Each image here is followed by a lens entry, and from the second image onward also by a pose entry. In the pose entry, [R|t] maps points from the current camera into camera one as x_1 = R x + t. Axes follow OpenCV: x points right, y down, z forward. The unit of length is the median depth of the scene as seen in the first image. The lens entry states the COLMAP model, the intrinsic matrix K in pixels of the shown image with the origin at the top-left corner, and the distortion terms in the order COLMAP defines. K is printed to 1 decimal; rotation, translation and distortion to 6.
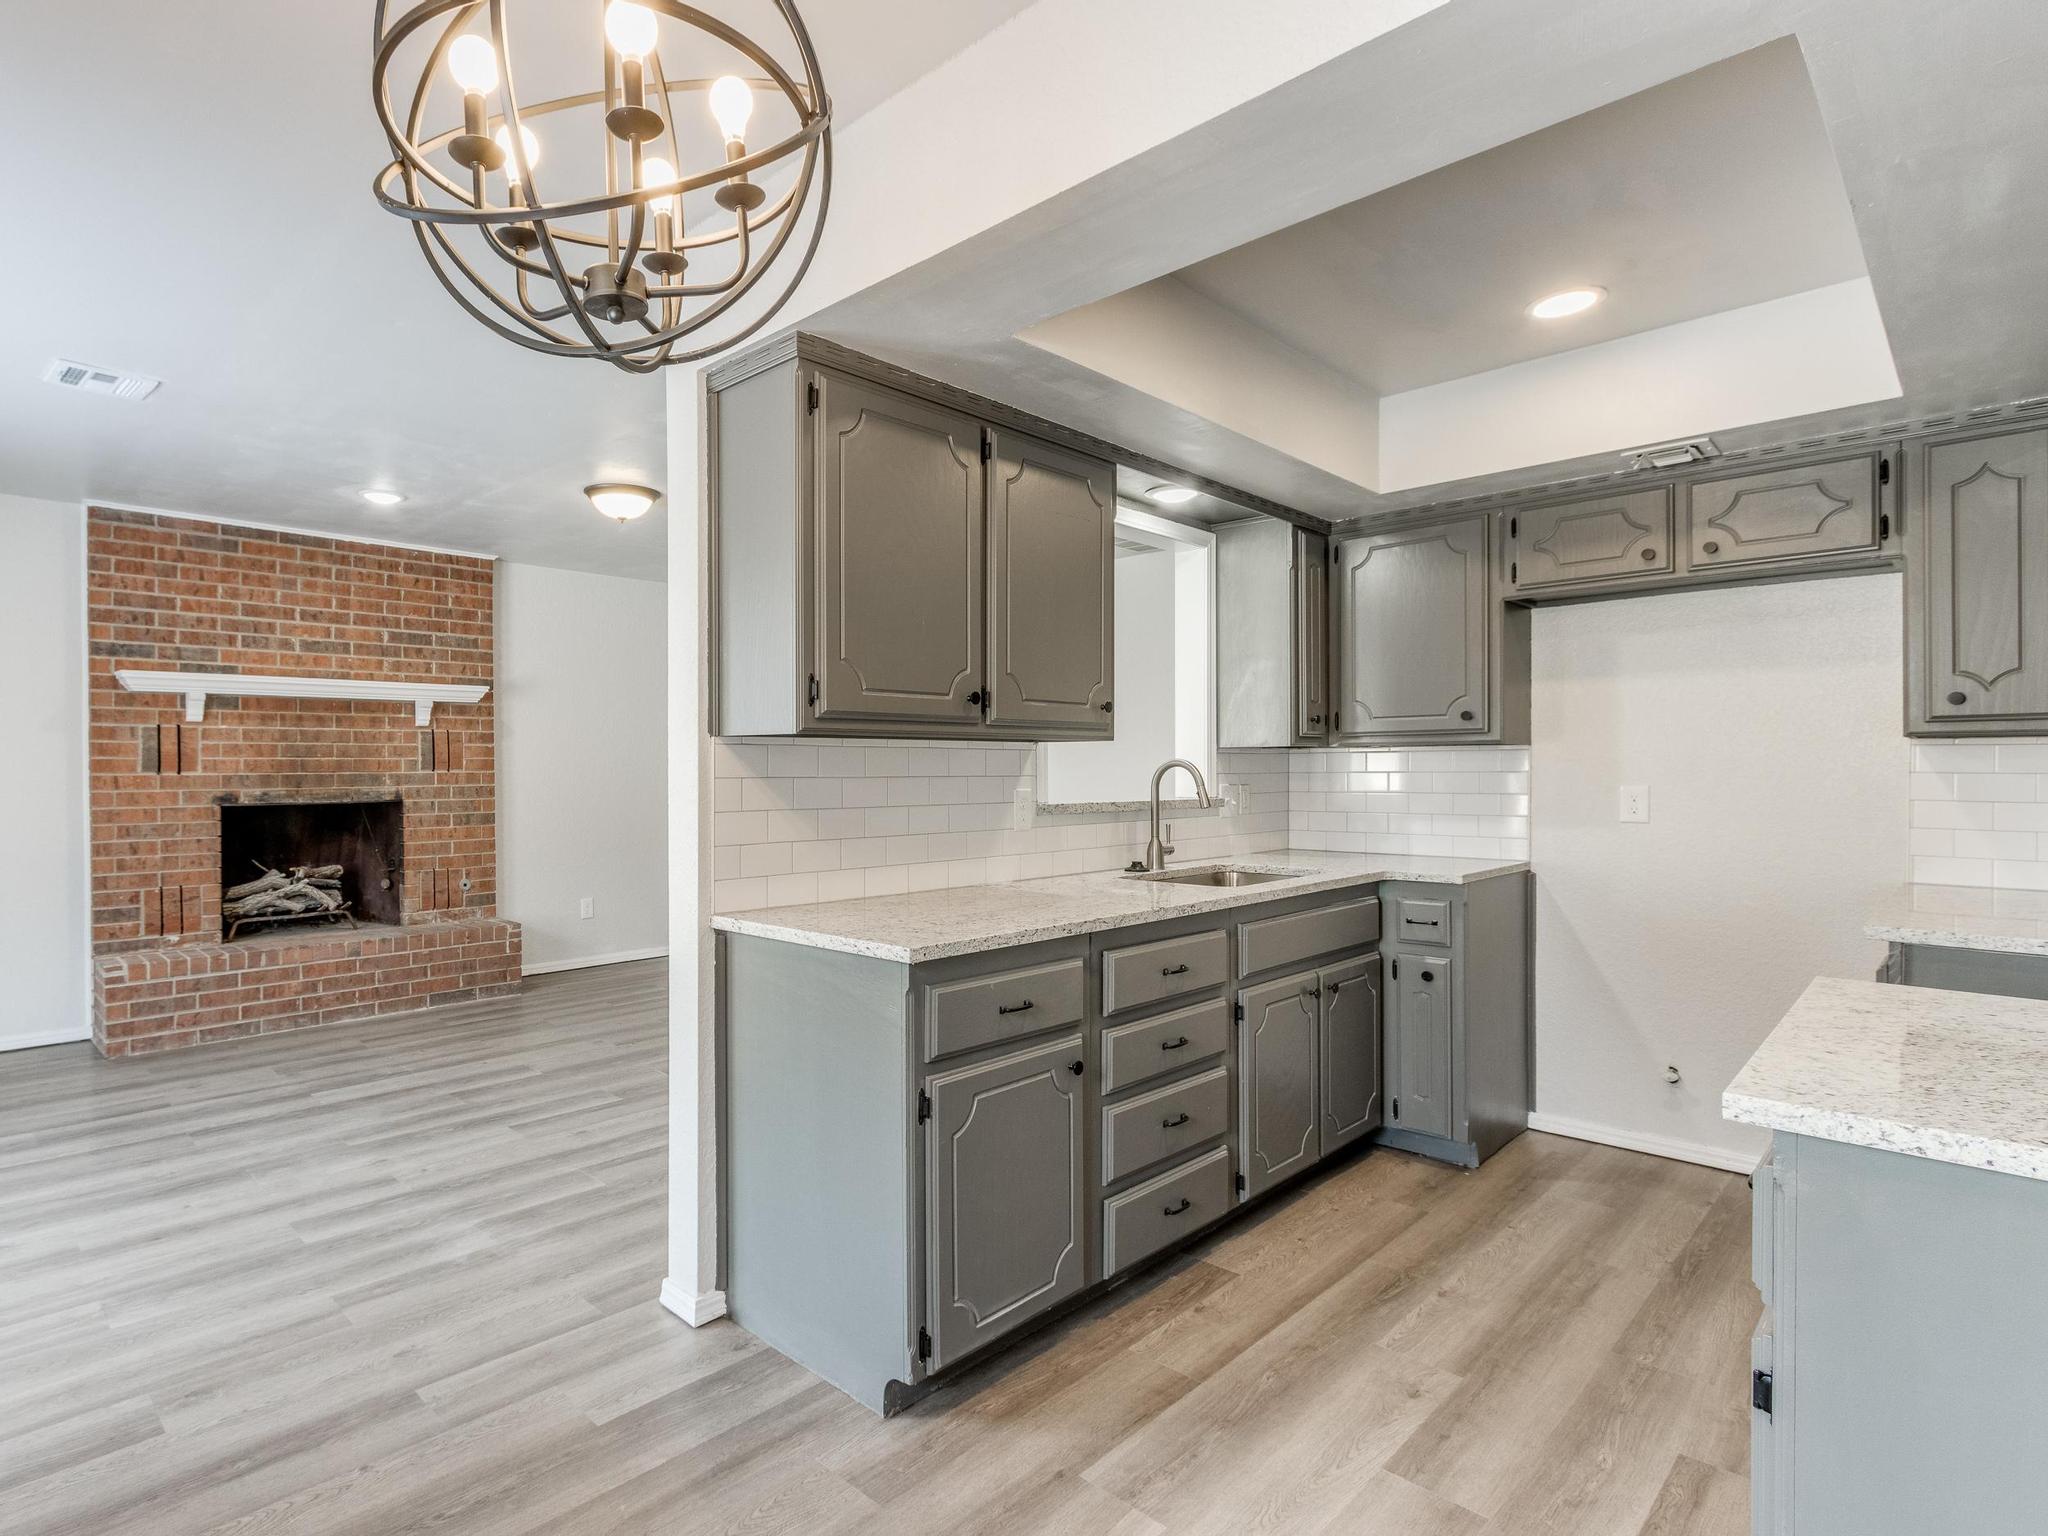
lens RADIAL K [[1062.0, 0, 884.2], [0, 1062.0, 776.1], [0, 0, 1]] dist [0.003160, -0.000603]
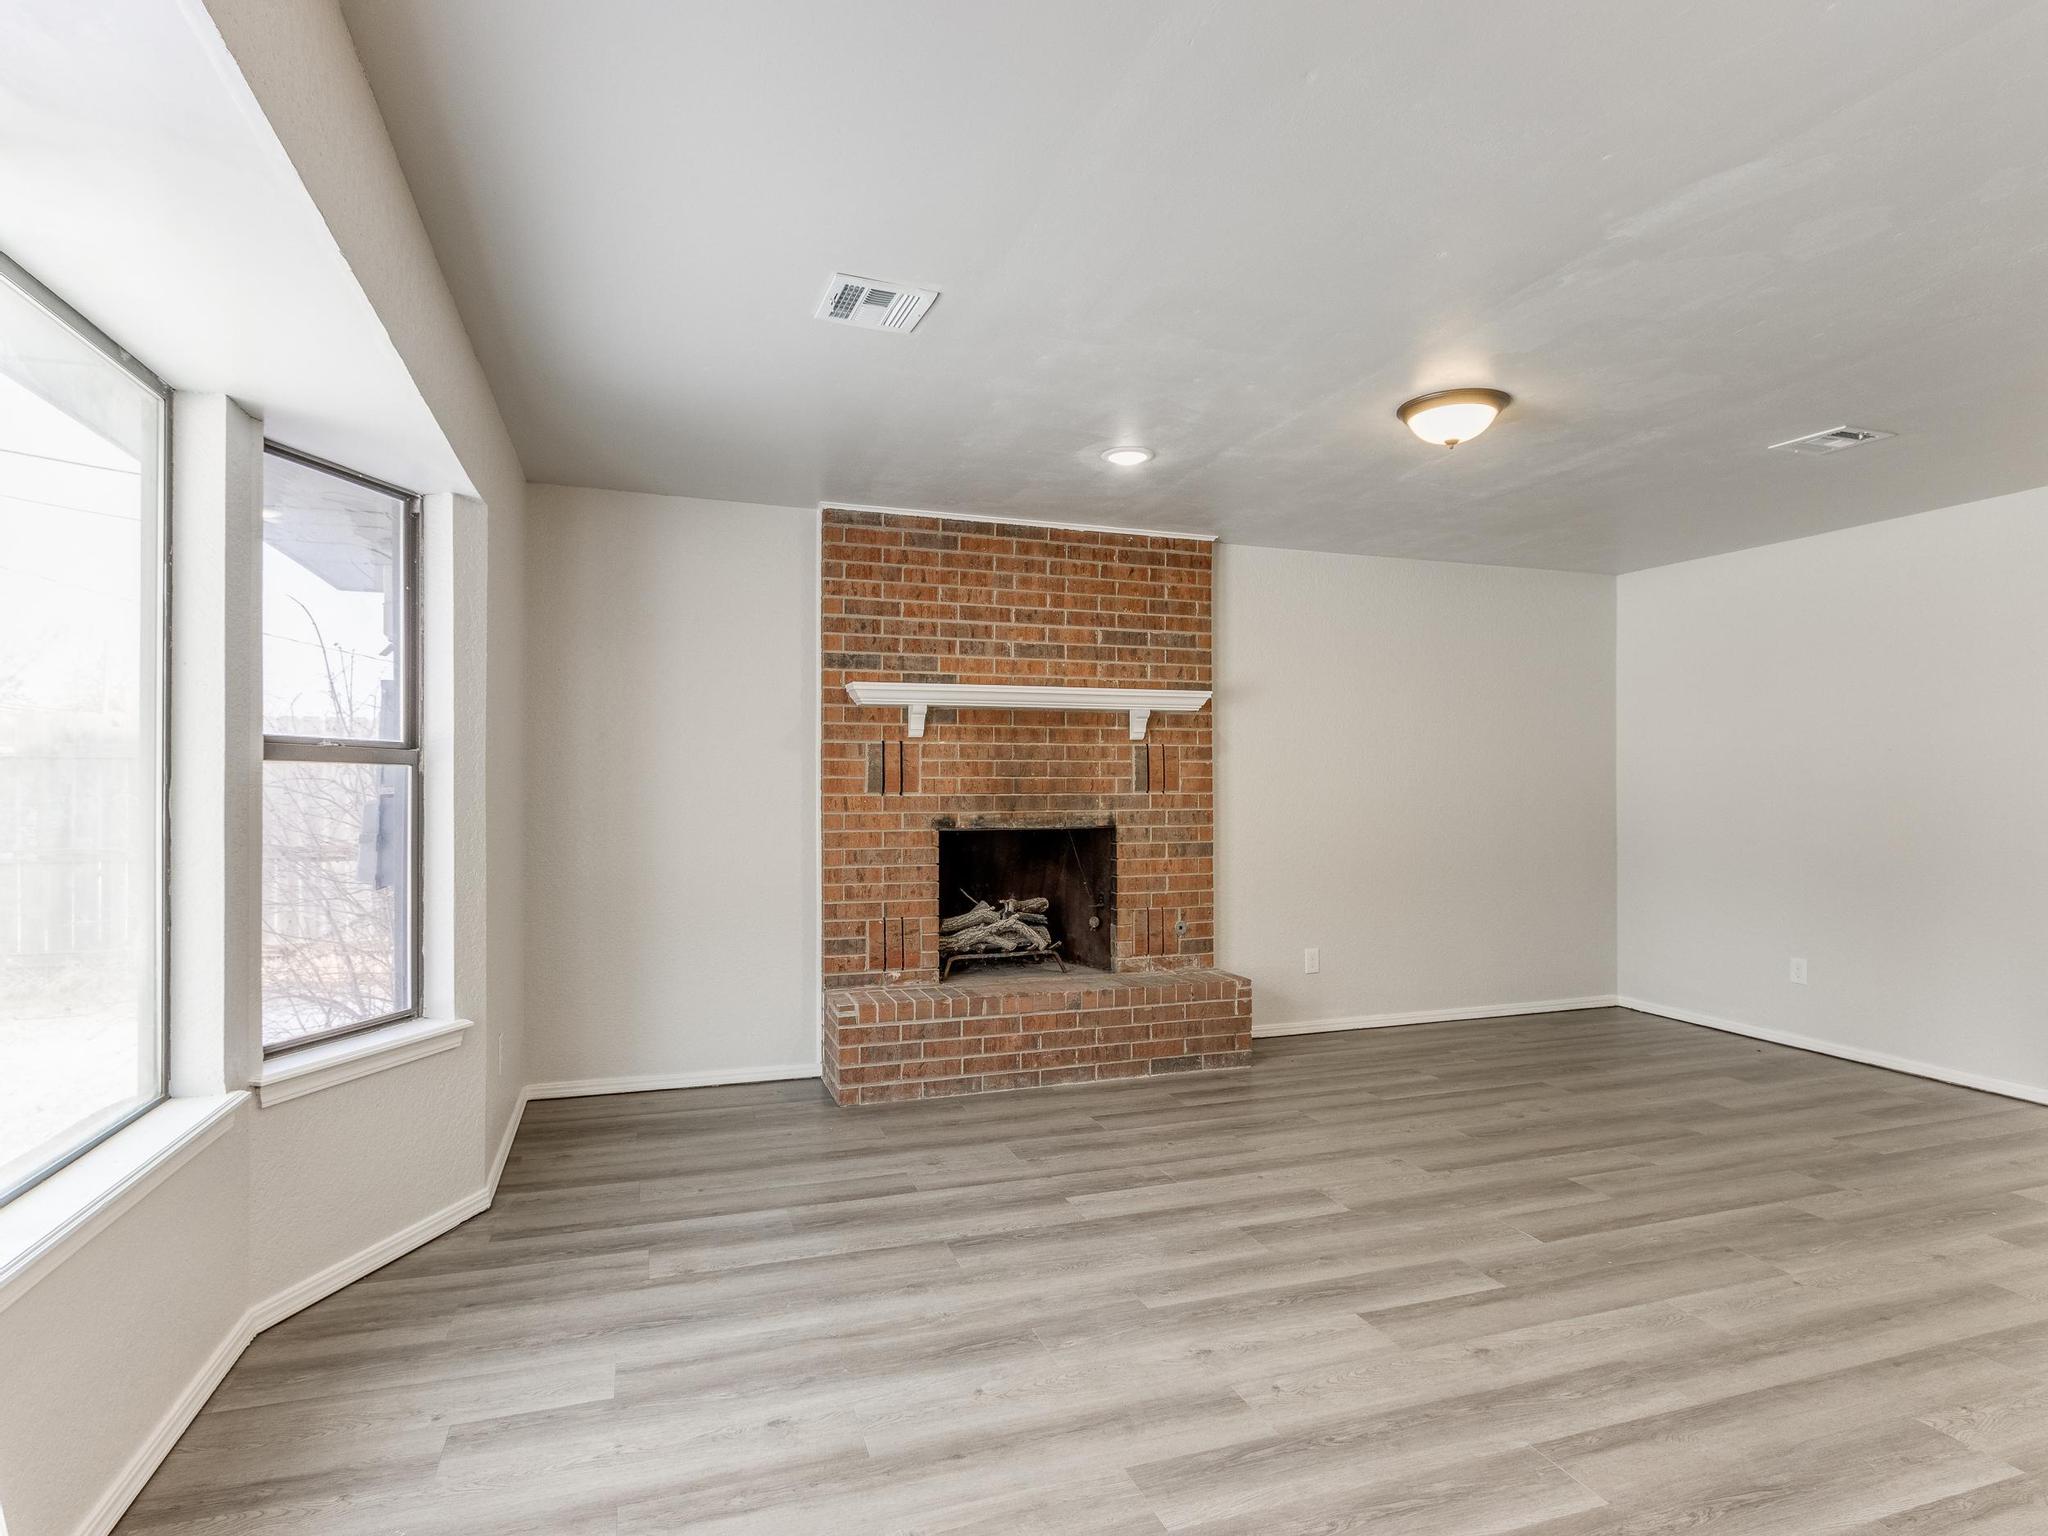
lens RADIAL K [[1062.0, 0, 1001.8], [0, 1062.0, 786.3], [0, 0, 1]] dist [0.003160, -0.000603]
pose [[0.909333, 0.002088, -0.416064, -0.203340], [-0.006131, 0.999946, -0.008383, -0.002103], [0.416024, 0.010174, 0.909297, 0.204003]]
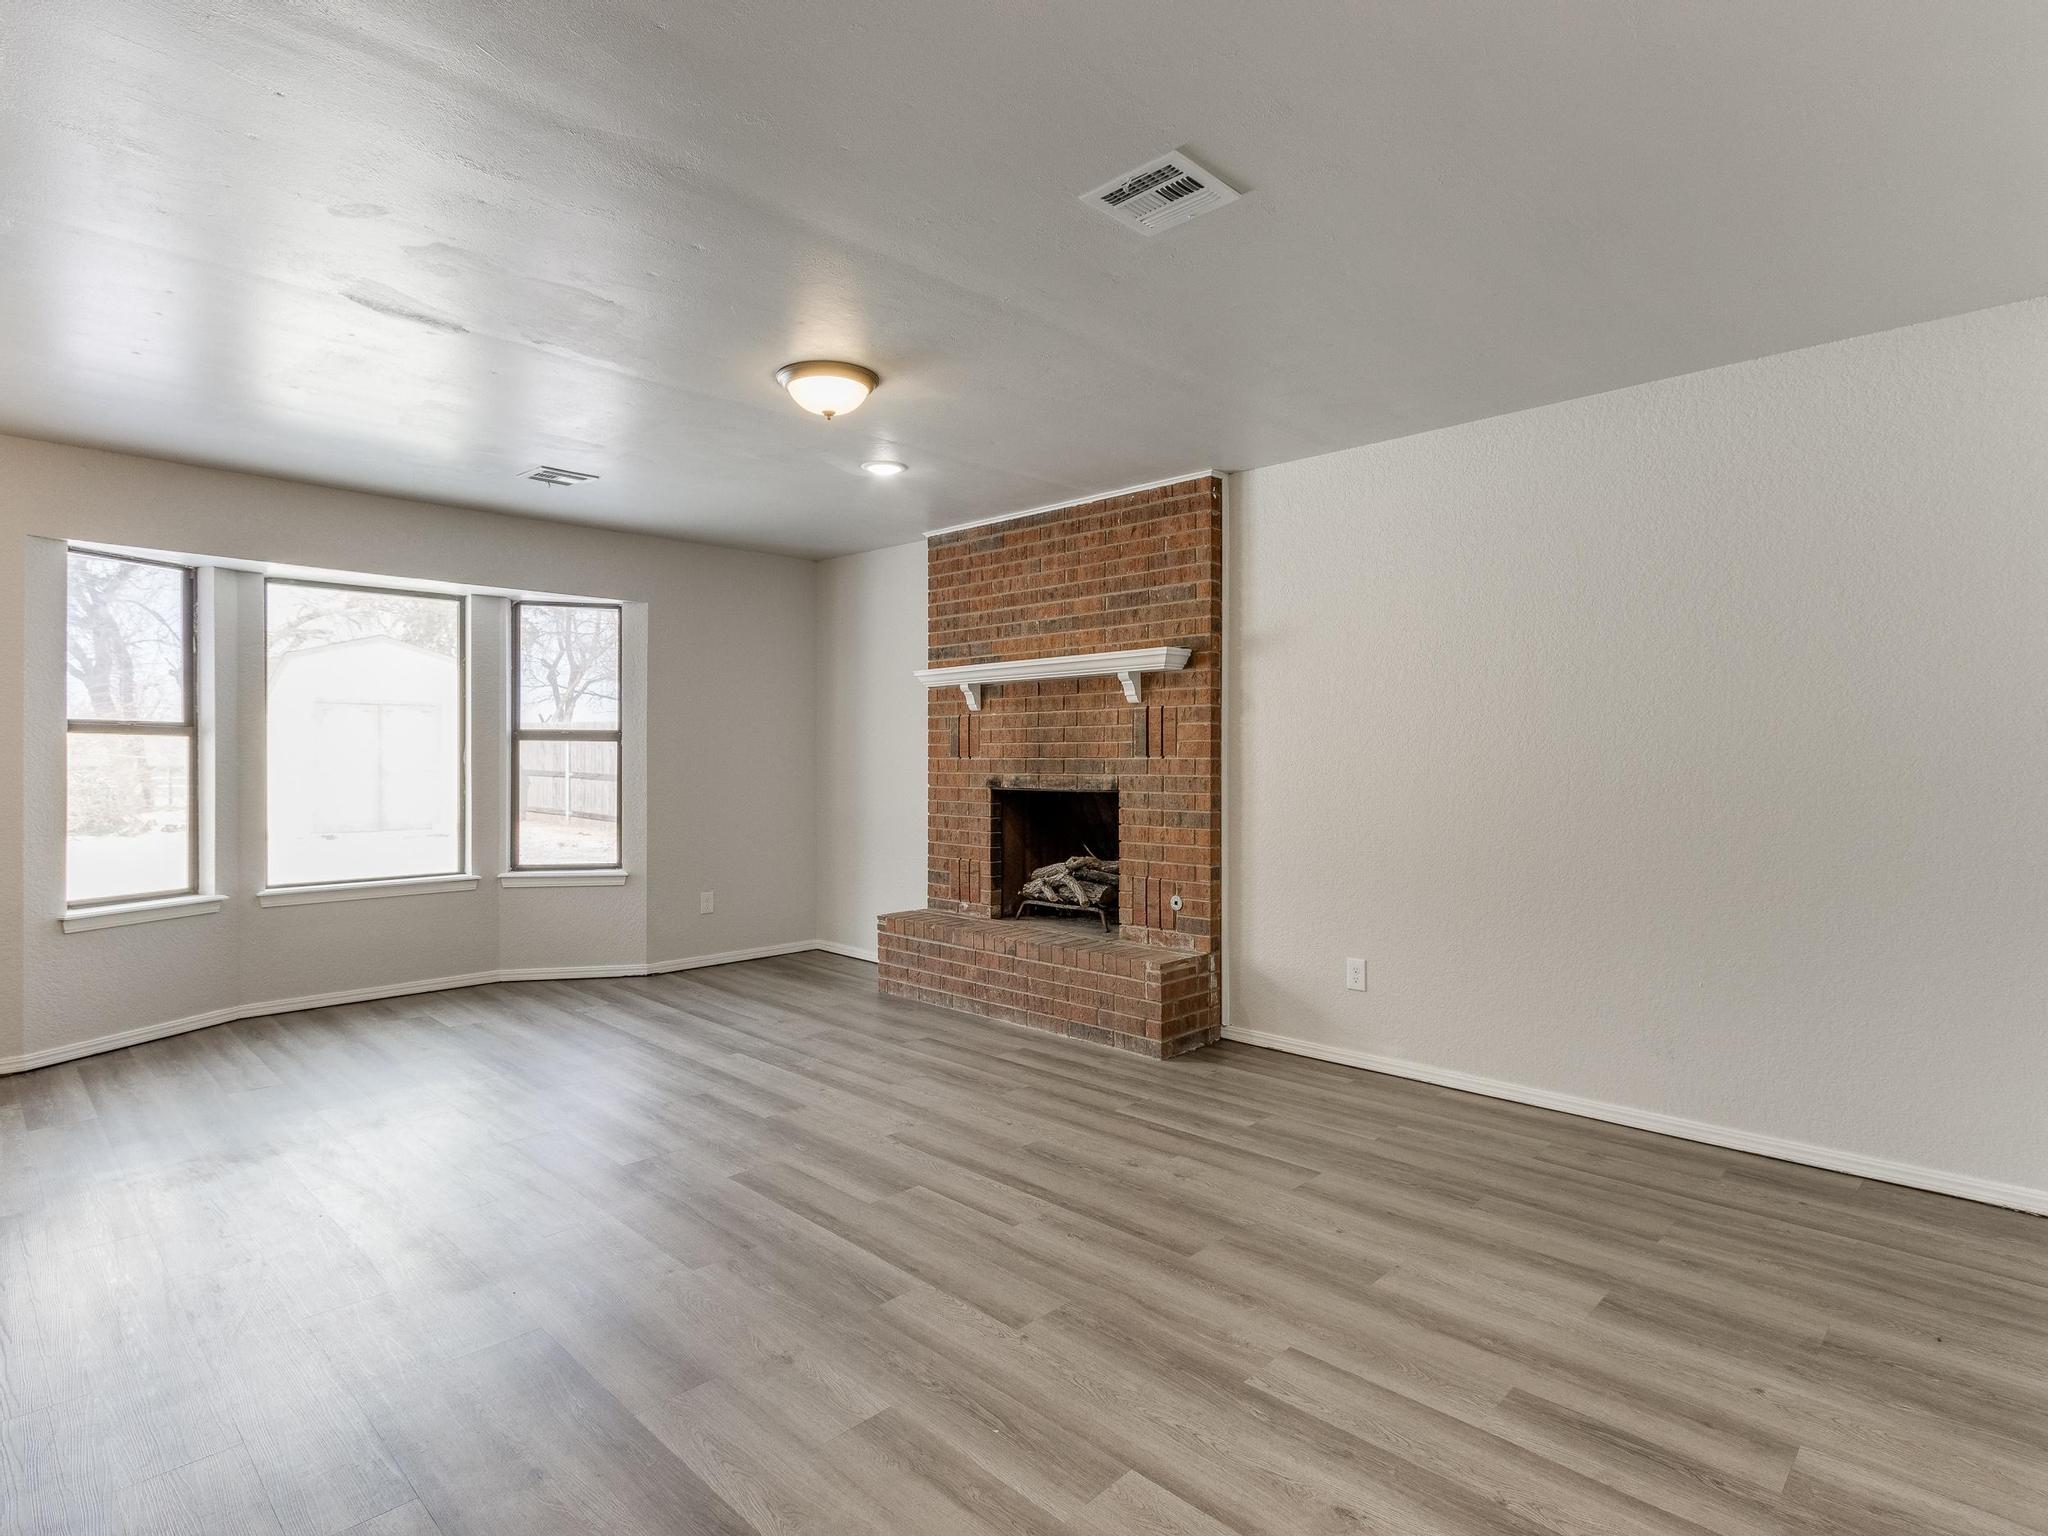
lens RADIAL K [[1062.0, 0, 1019.9], [0, 1062.0, 760.8], [0, 0, 1]] dist [0.003160, -0.000603]
pose [[0.043480, 0.005838, -0.999037, 0.447688], [-0.010663, 0.999929, 0.005379, -0.006194], [0.998997, 0.010419, 0.043540, 0.999081]]
